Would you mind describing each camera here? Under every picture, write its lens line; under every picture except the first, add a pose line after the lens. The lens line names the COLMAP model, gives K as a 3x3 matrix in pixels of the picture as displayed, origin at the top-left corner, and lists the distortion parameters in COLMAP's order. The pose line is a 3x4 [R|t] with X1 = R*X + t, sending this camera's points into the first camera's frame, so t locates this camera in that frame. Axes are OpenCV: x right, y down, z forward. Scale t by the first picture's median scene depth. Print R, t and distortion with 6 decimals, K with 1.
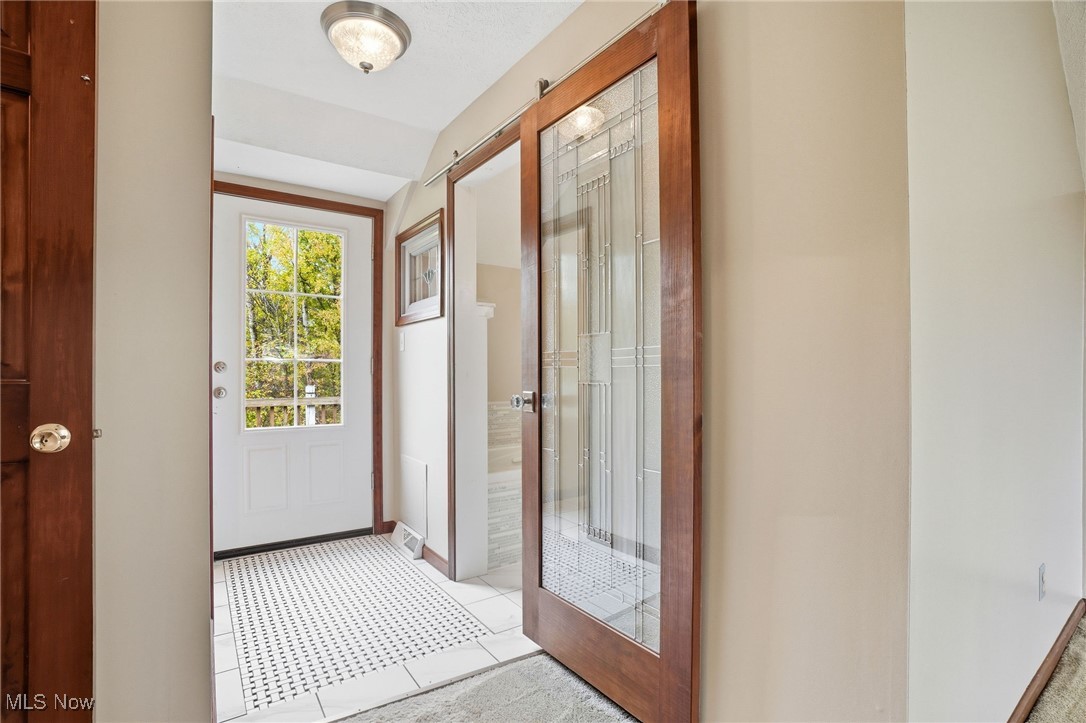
lens RADIAL K [[487.0, 0, 545.7], [0, 487.0, 365.7], [0, 0, 1]] dist [-0.033194, 0.001882]
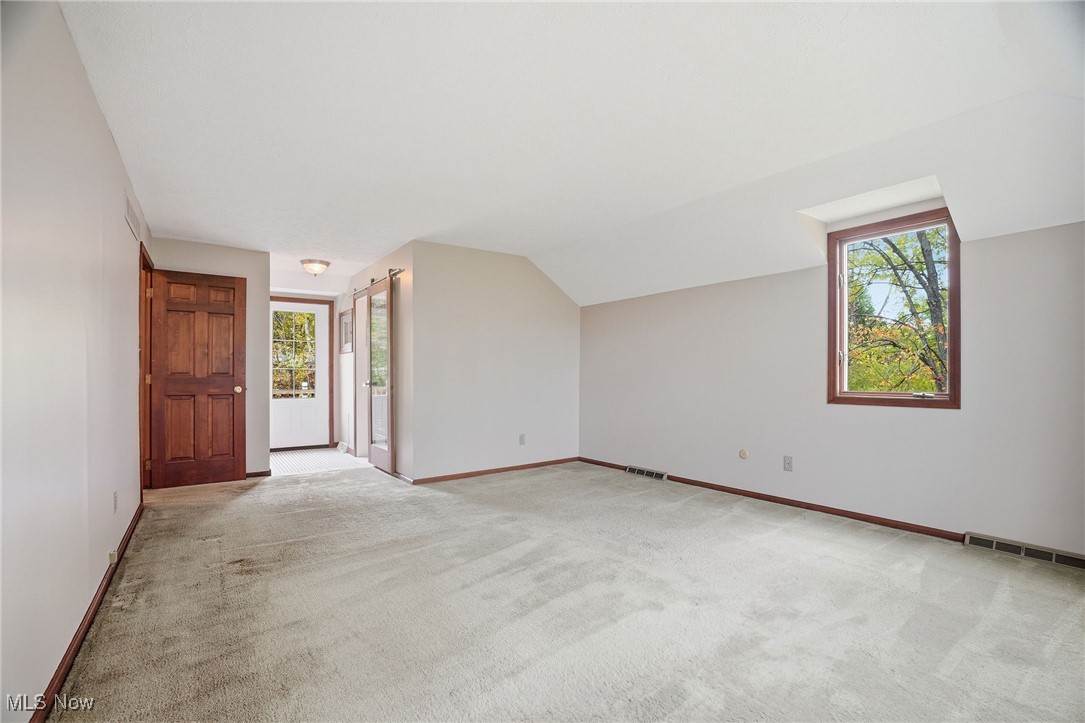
lens RADIAL K [[486.5, 0, 538.2], [0, 486.5, 357.9], [0, 0, 1]] dist [-0.033194, 0.001882]
pose [[0.999764, -0.005740, -0.020960, 0.668407], [0.005387, 0.999843, -0.016867, -0.020028], [0.021054, 0.016750, 0.999638, -1.232581]]
